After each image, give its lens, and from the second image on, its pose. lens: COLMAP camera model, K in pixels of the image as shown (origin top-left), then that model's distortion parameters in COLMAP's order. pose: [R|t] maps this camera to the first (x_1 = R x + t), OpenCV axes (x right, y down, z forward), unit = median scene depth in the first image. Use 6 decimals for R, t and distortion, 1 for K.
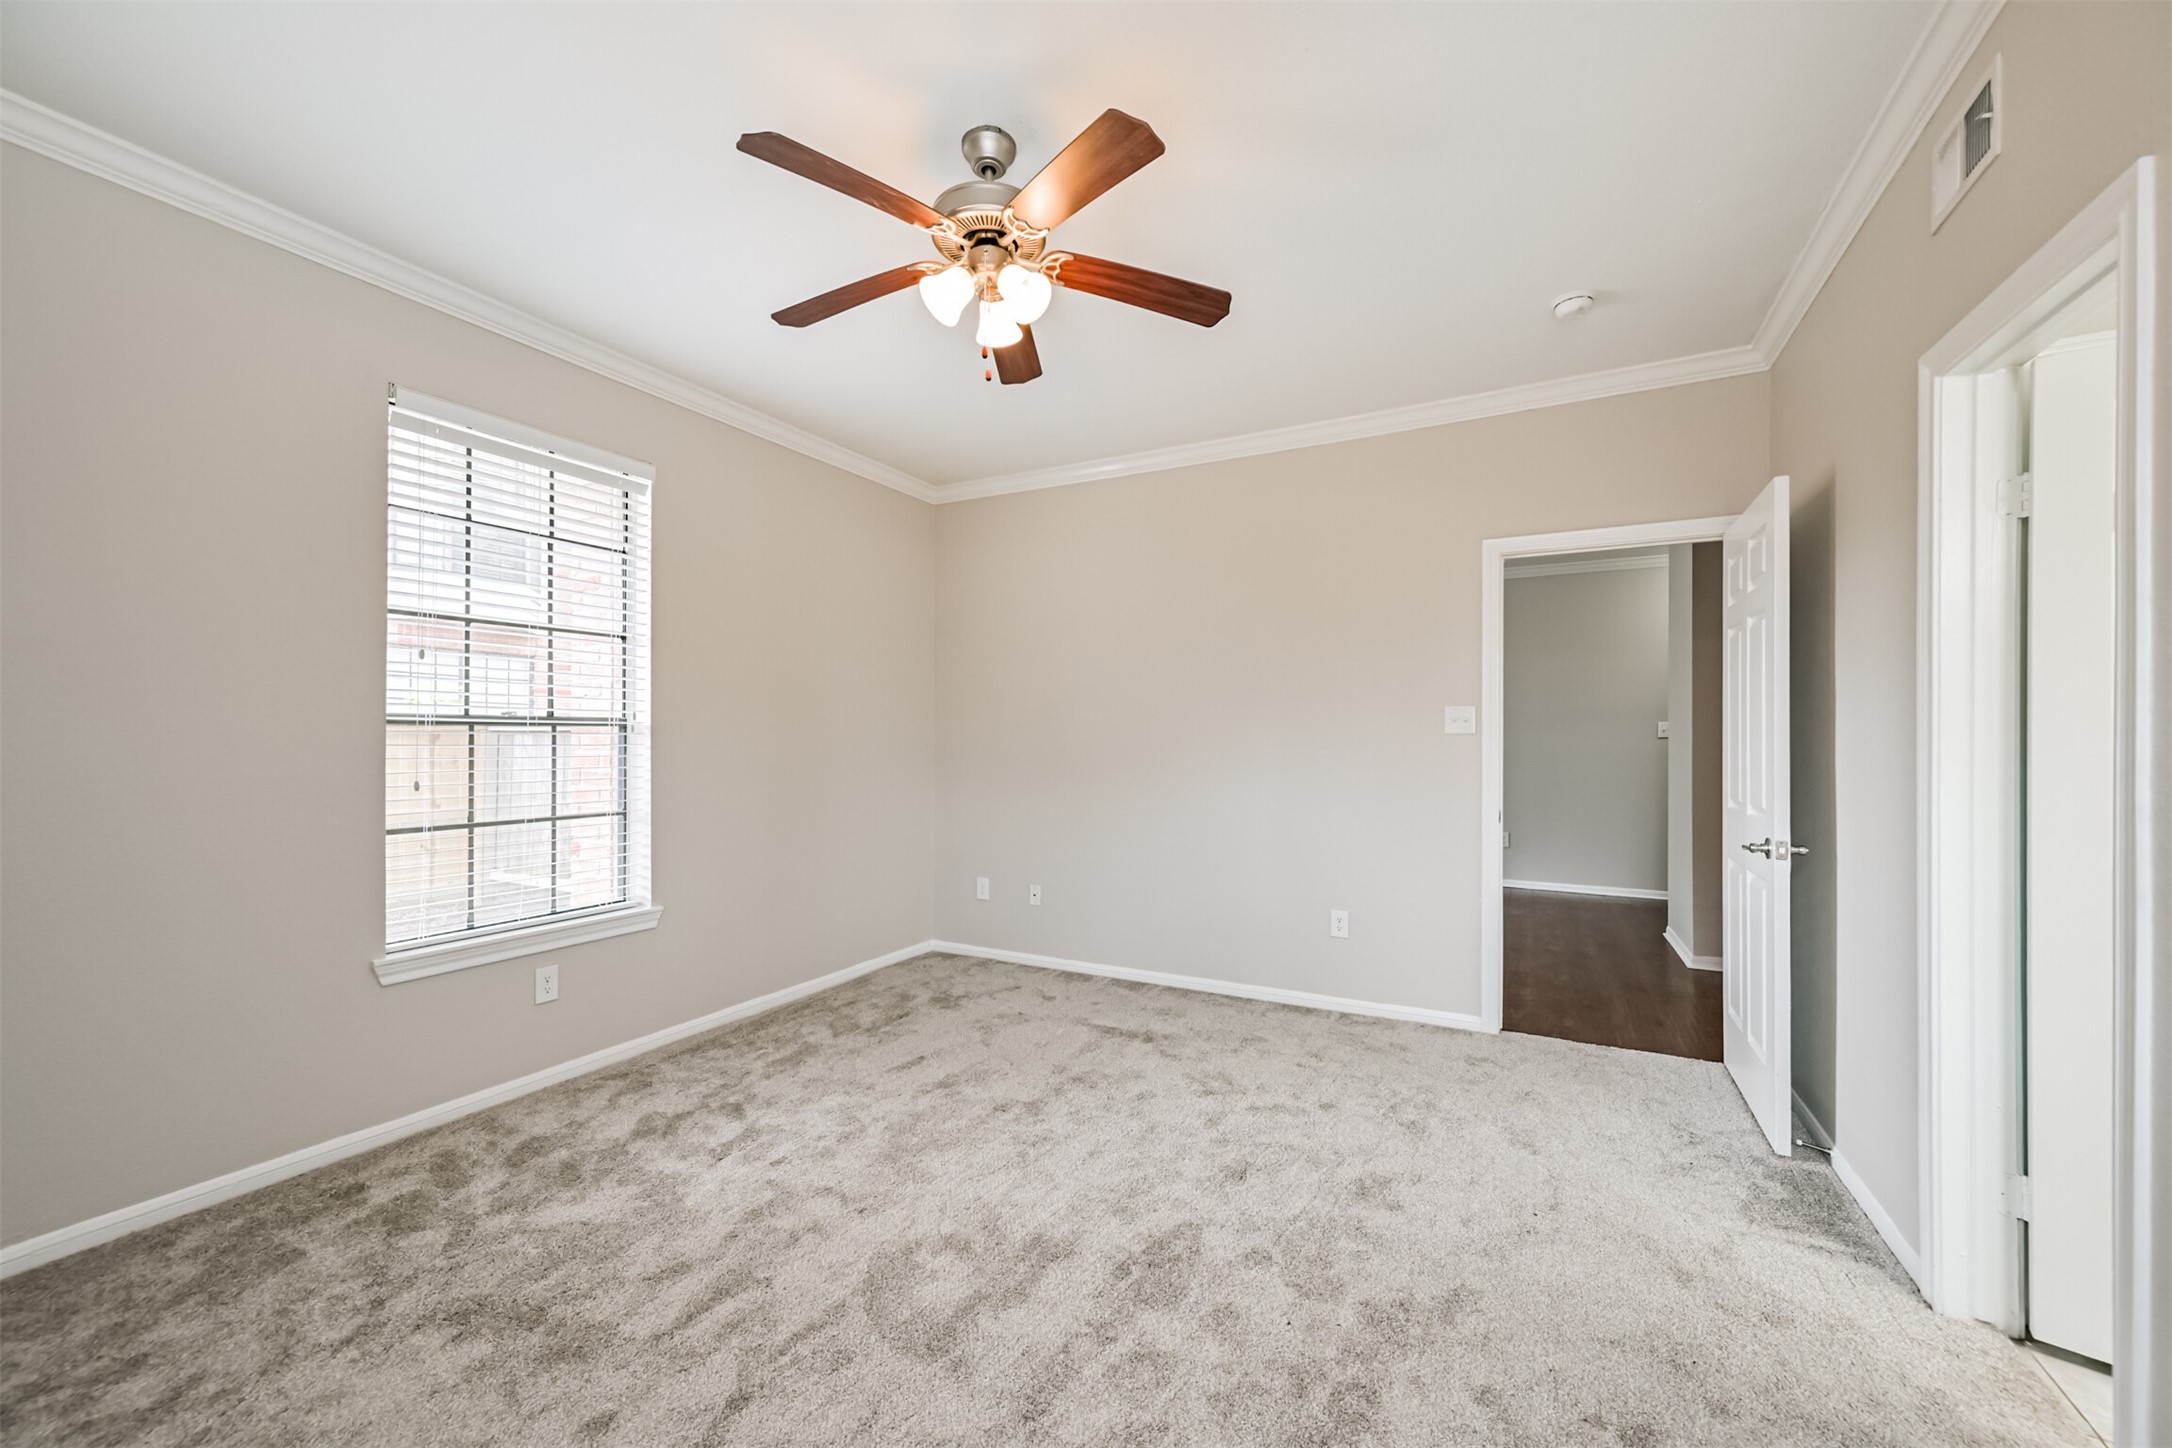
lens RADIAL K [[845.8, 0, 1082.2], [0, 845.8, 729.2], [0, 0, 1]] dist [0.010623, 0.000281]
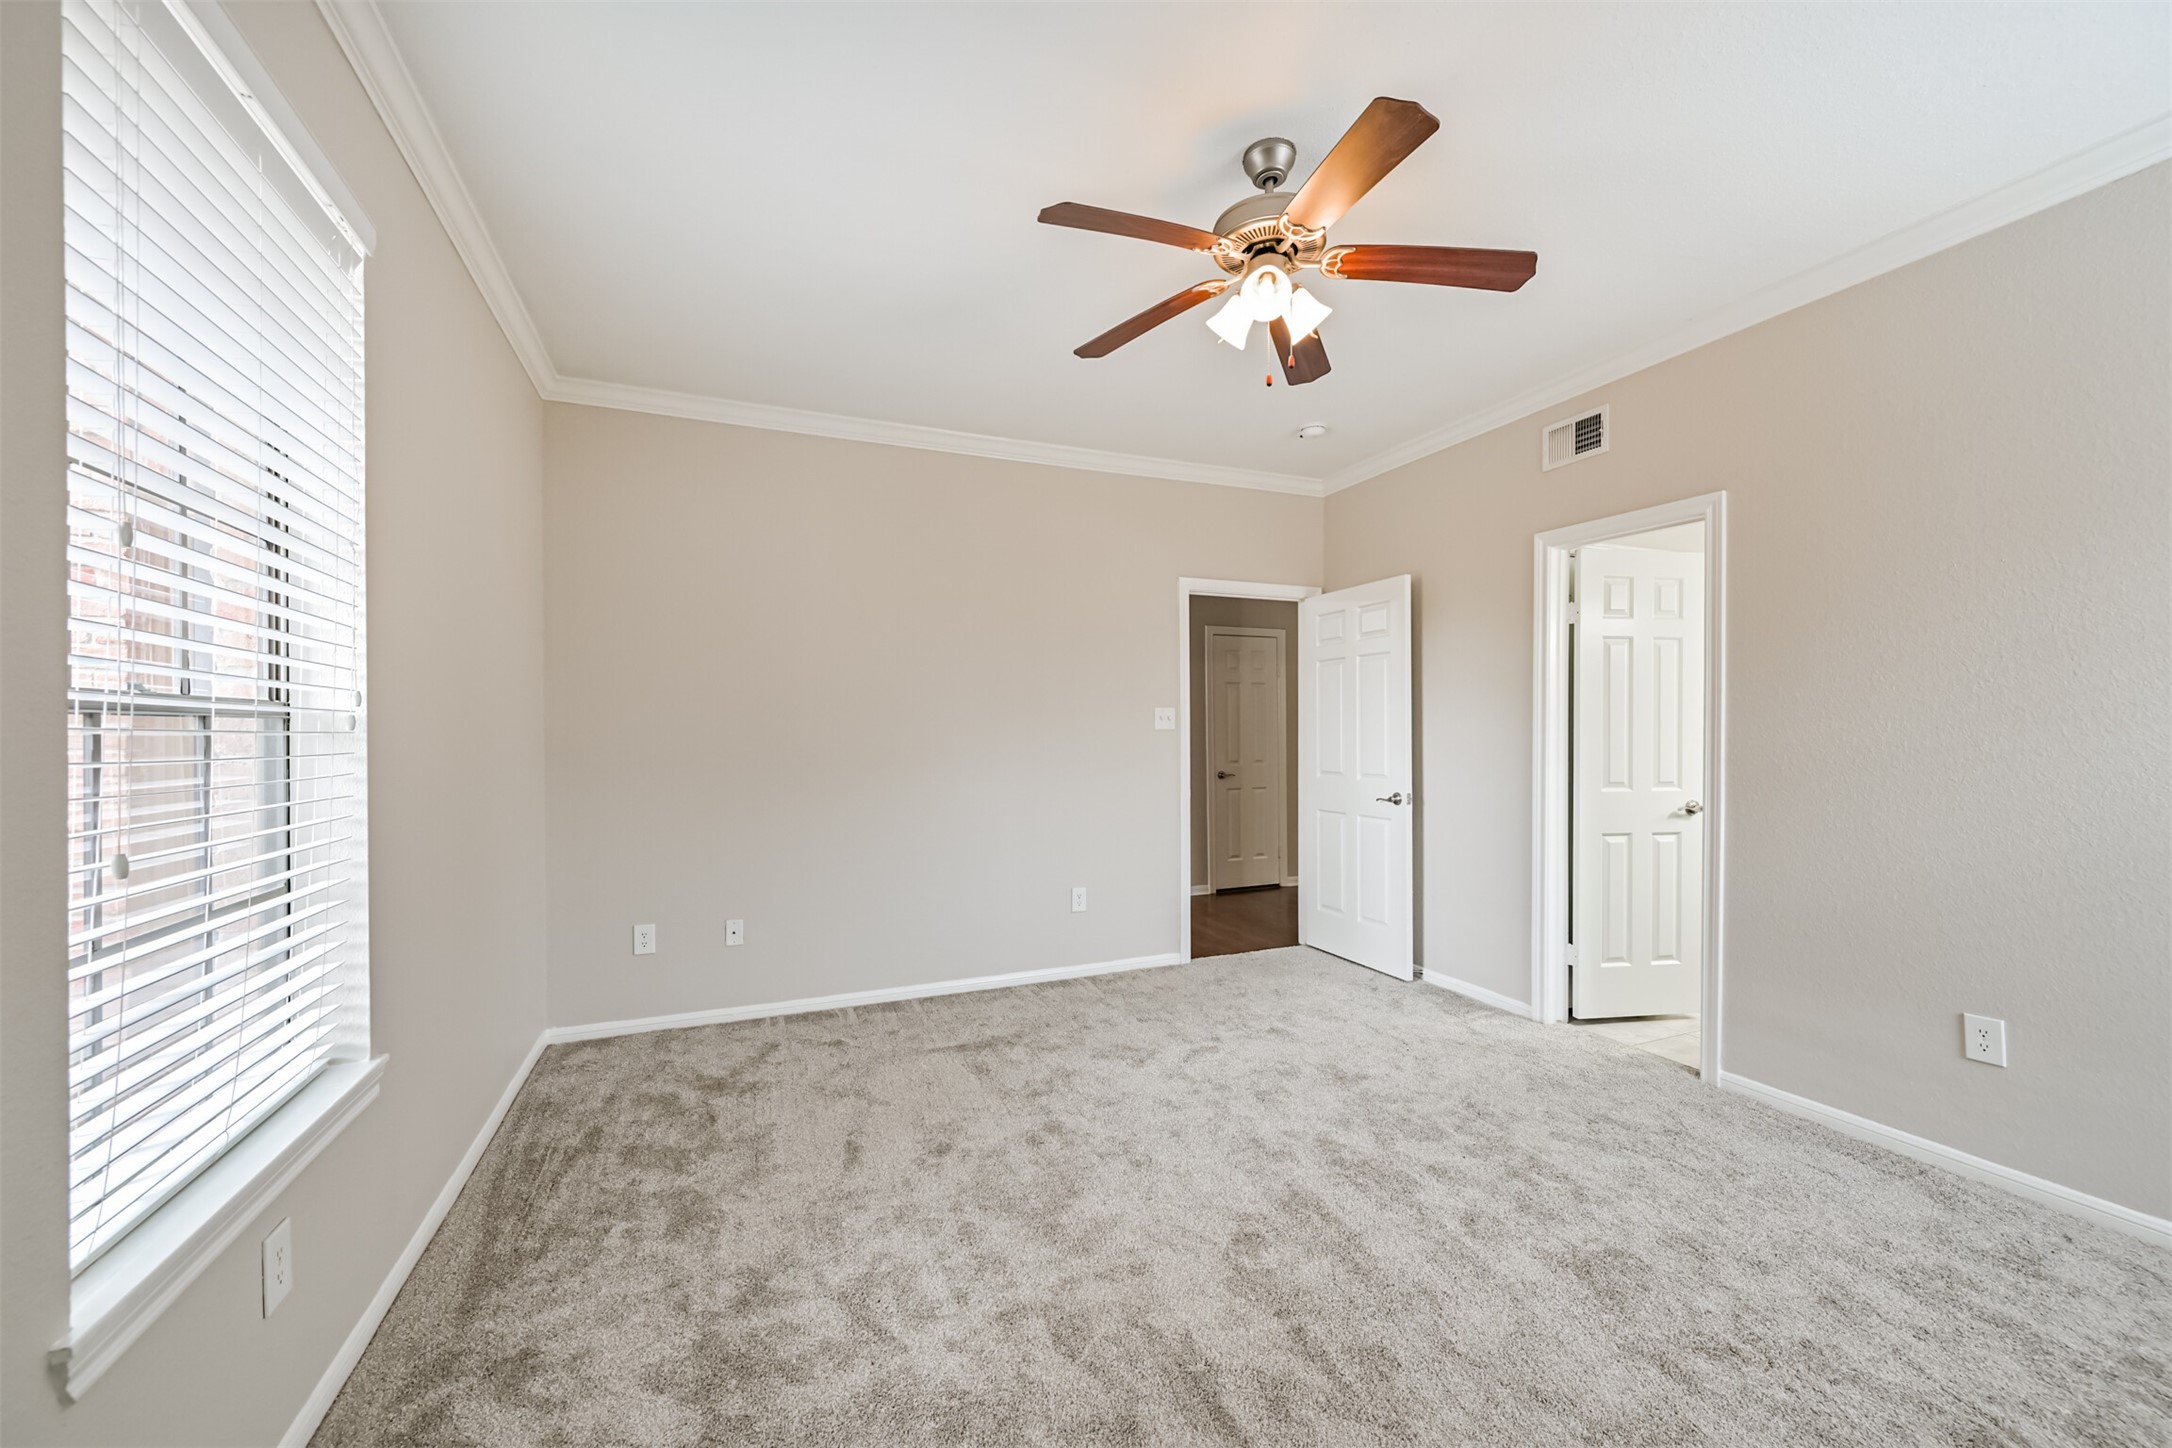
lens RADIAL K [[853.8, 0, 1091.0], [0, 853.8, 730.6], [0, 0, 1]] dist [0.005309, -0.000045]
pose [[0.631144, -0.003655, 0.775657, -0.673378], [-0.001581, 0.999981, 0.005999, -0.000802], [-0.775664, -0.005012, 0.631126, 0.329949]]
